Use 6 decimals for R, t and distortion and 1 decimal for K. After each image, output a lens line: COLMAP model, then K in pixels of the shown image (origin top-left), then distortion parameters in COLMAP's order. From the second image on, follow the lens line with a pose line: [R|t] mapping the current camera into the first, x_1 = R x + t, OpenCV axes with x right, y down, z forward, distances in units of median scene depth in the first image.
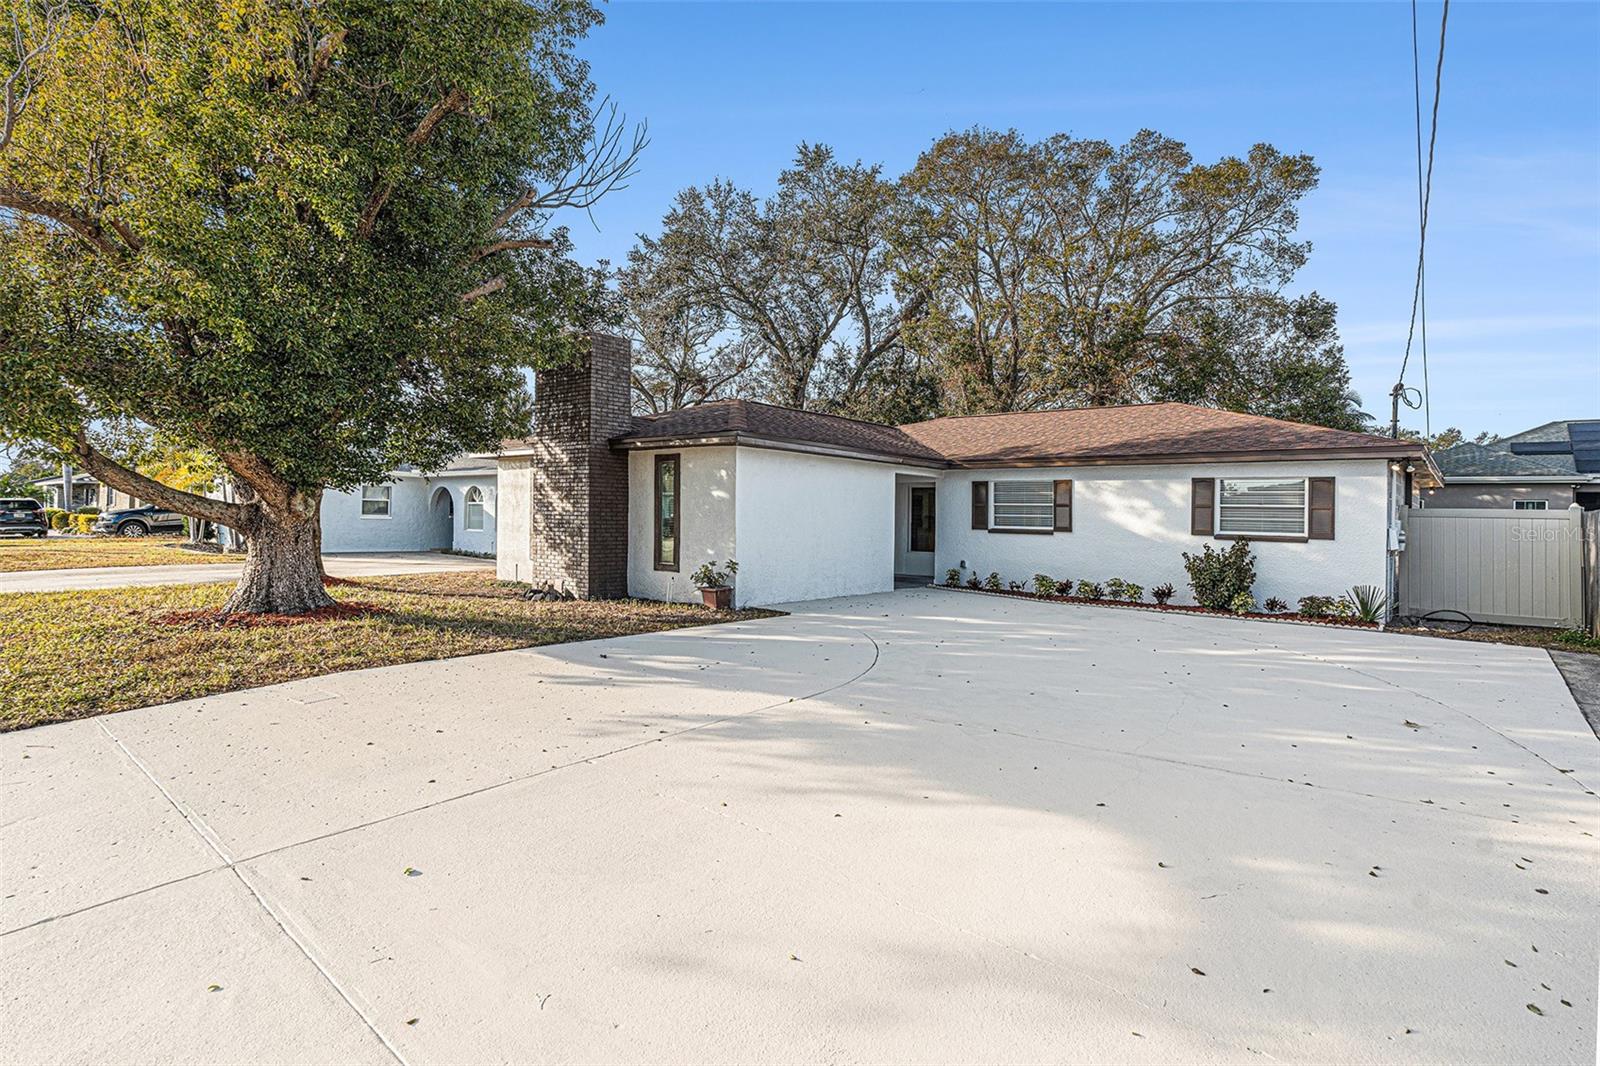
lens RADIAL K [[836.2, 0, 714.5], [0, 836.2, 482.6], [0, 0, 1]] dist [-0.014593, 0.003184]
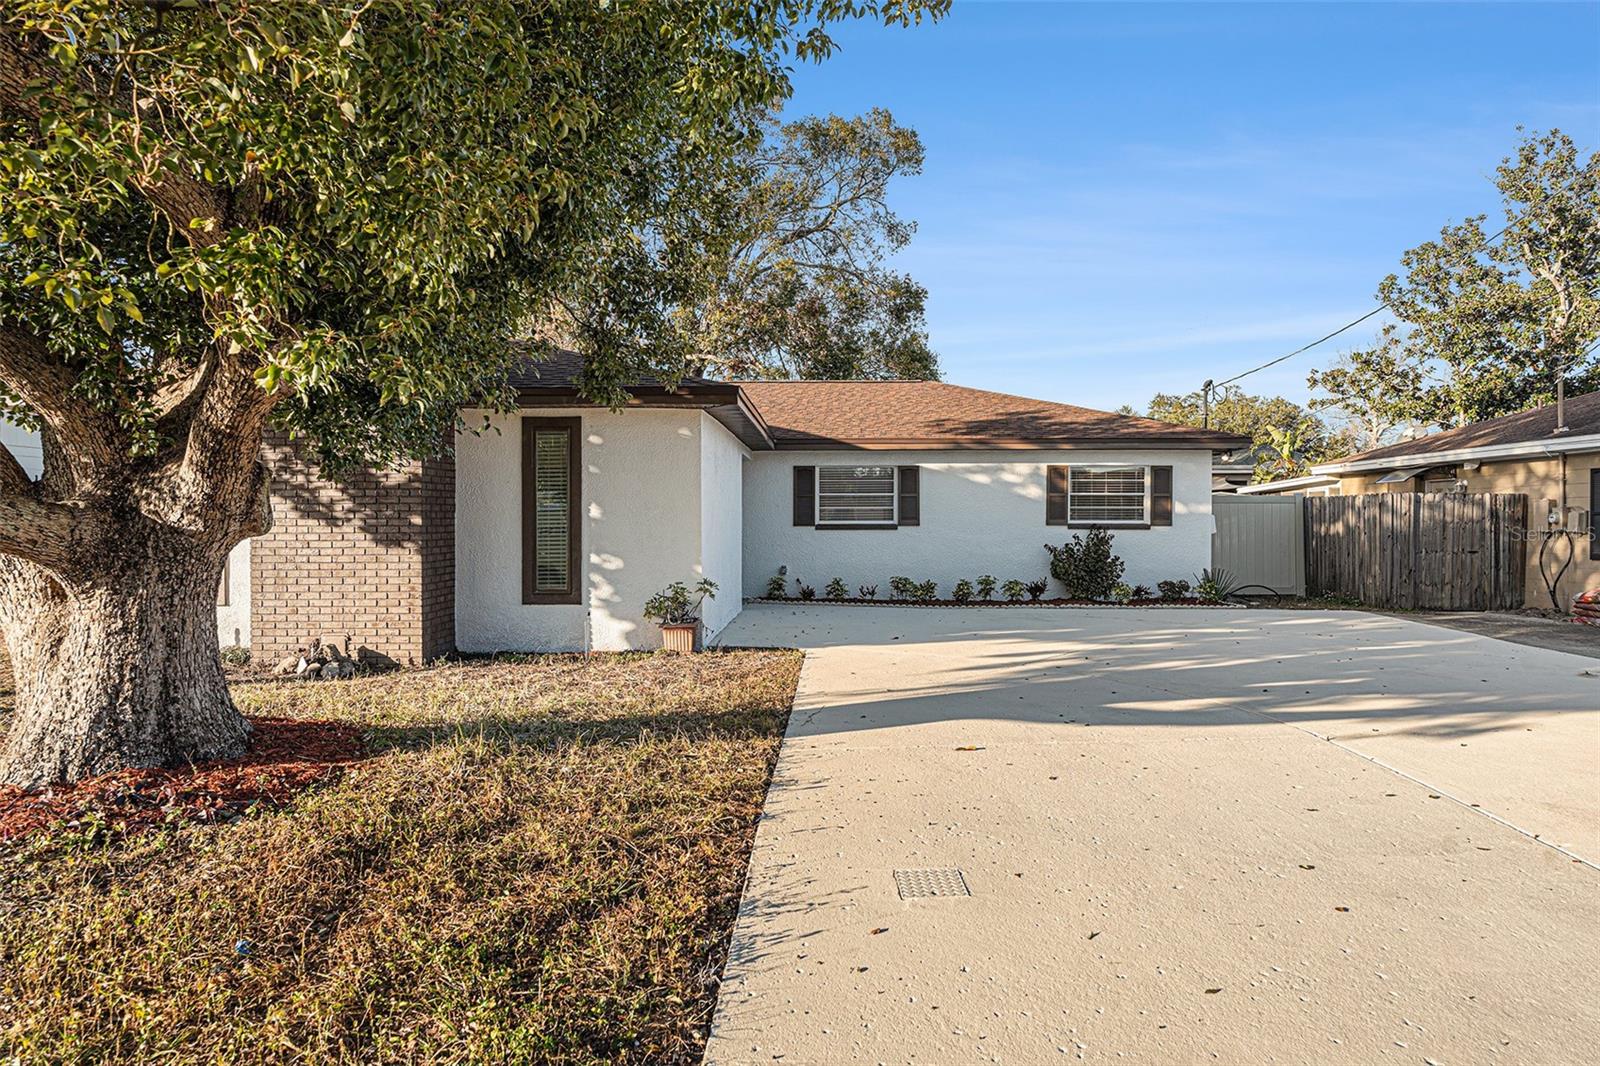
lens RADIAL K [[1104.5, 0, 769.6], [0, 1104.5, 507.5], [0, 0, 1]] dist [-0.005525, 0.000003]
pose [[0.728232, -0.014877, 0.685170, -0.426328], [-0.010064, 0.999424, 0.032397, 0.004002], [-0.685257, -0.030488, 0.727663, 0.242231]]
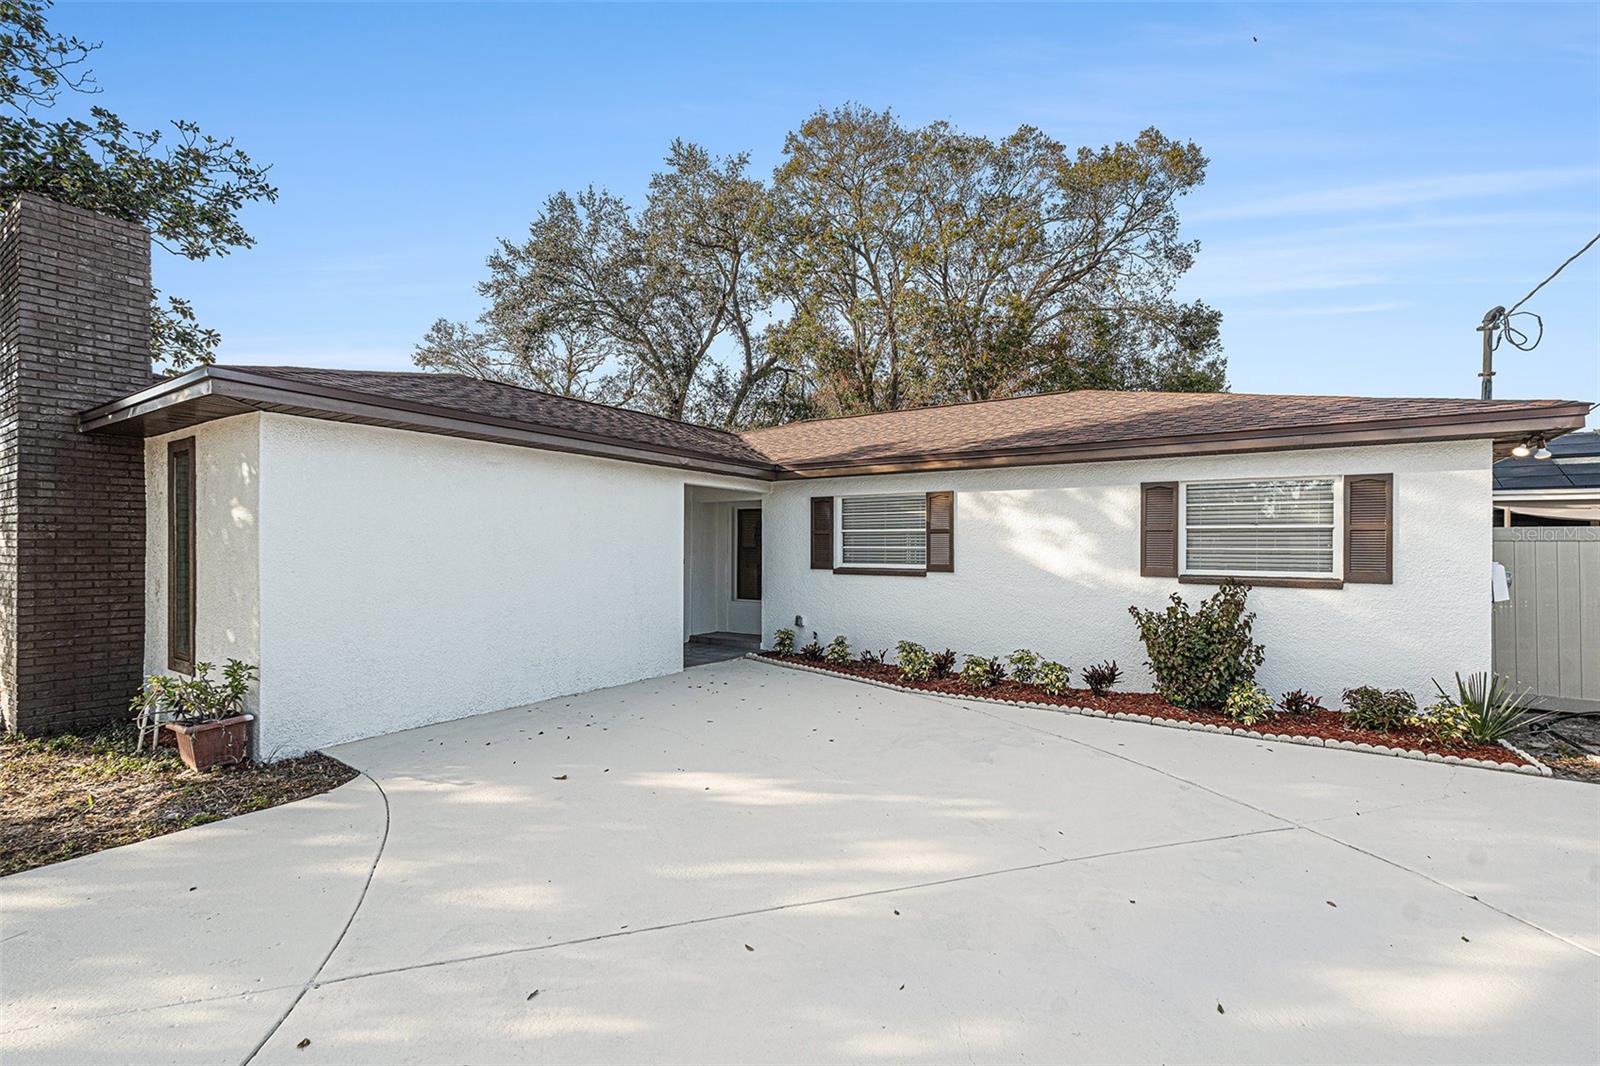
lens RADIAL K [[719.6, 0, 795.2], [0, 719.6, 534.0], [0, 0, 1]] dist [-0.008301, 0.000169]
pose [[0.981719, -0.012358, 0.189935, 0.185272], [0.008084, 0.999697, 0.023259, 0.014729], [-0.190165, -0.021298, 0.981521, 0.437147]]
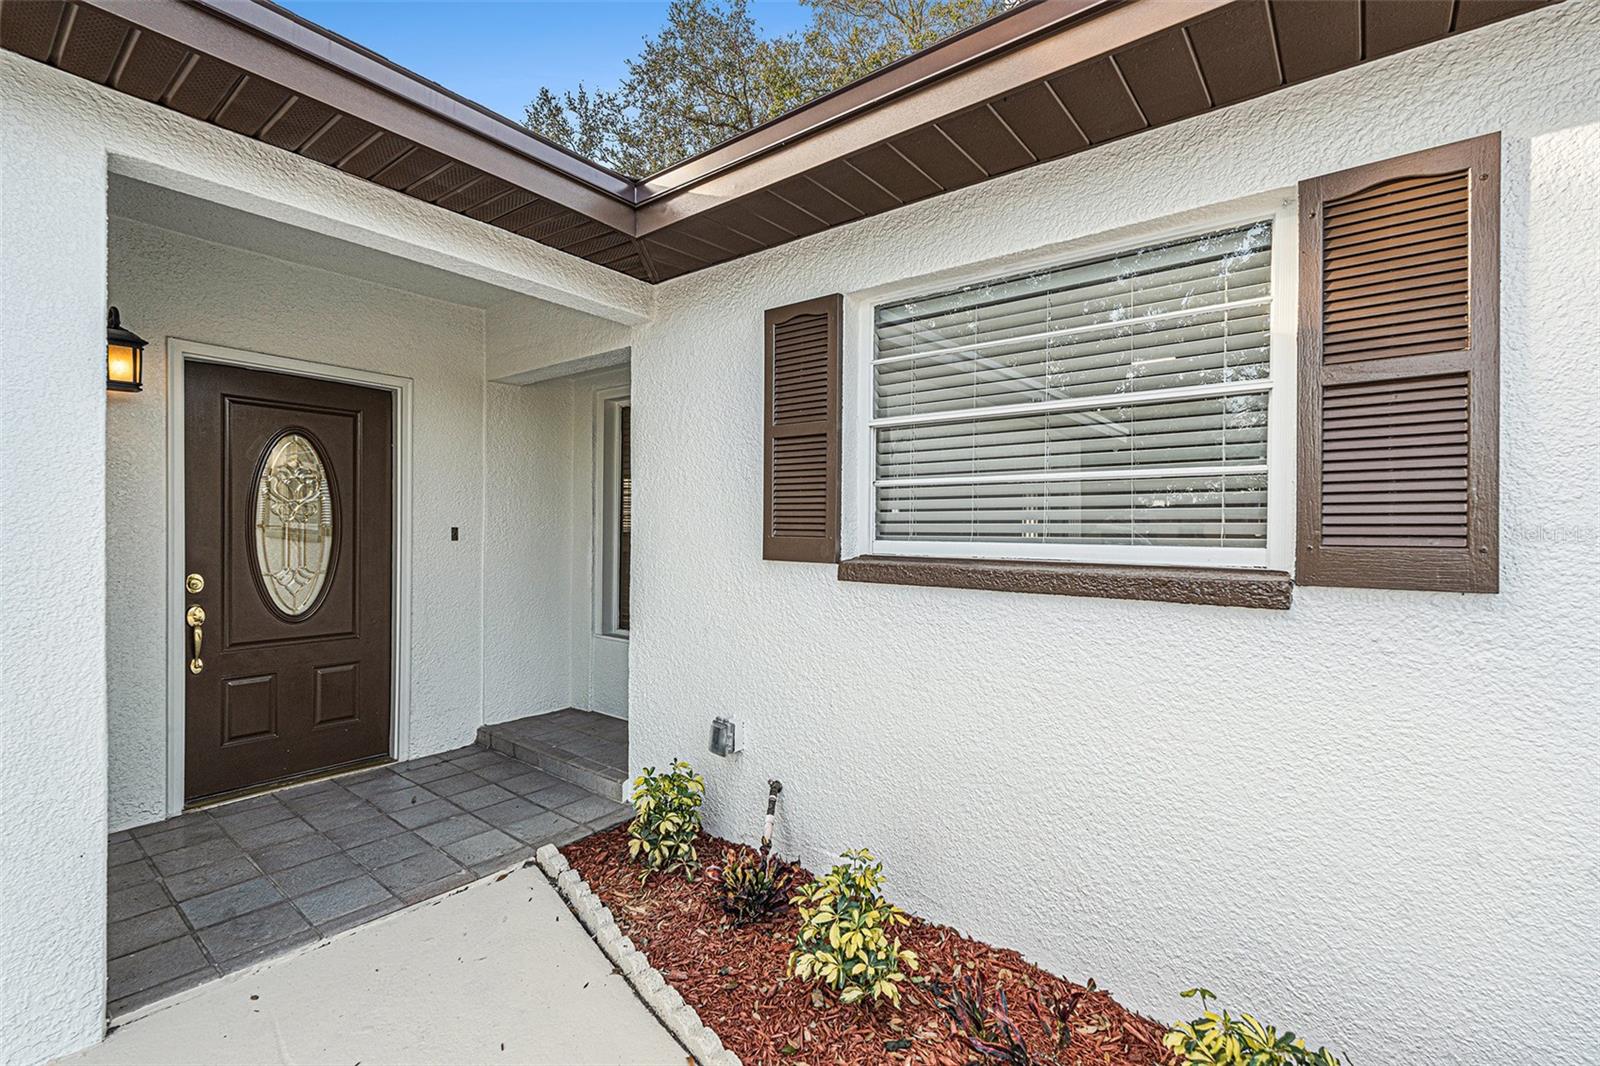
lens RADIAL K [[719.6, 0, 792.6], [0, 719.6, 522.6], [0, 0, 1]] dist [-0.008301, 0.000169]
pose [[0.991996, -0.004841, 0.126179, 0.289282], [0.000983, 0.999531, 0.030617, 0.042009], [-0.126268, -0.030248, 0.991535, 0.823904]]
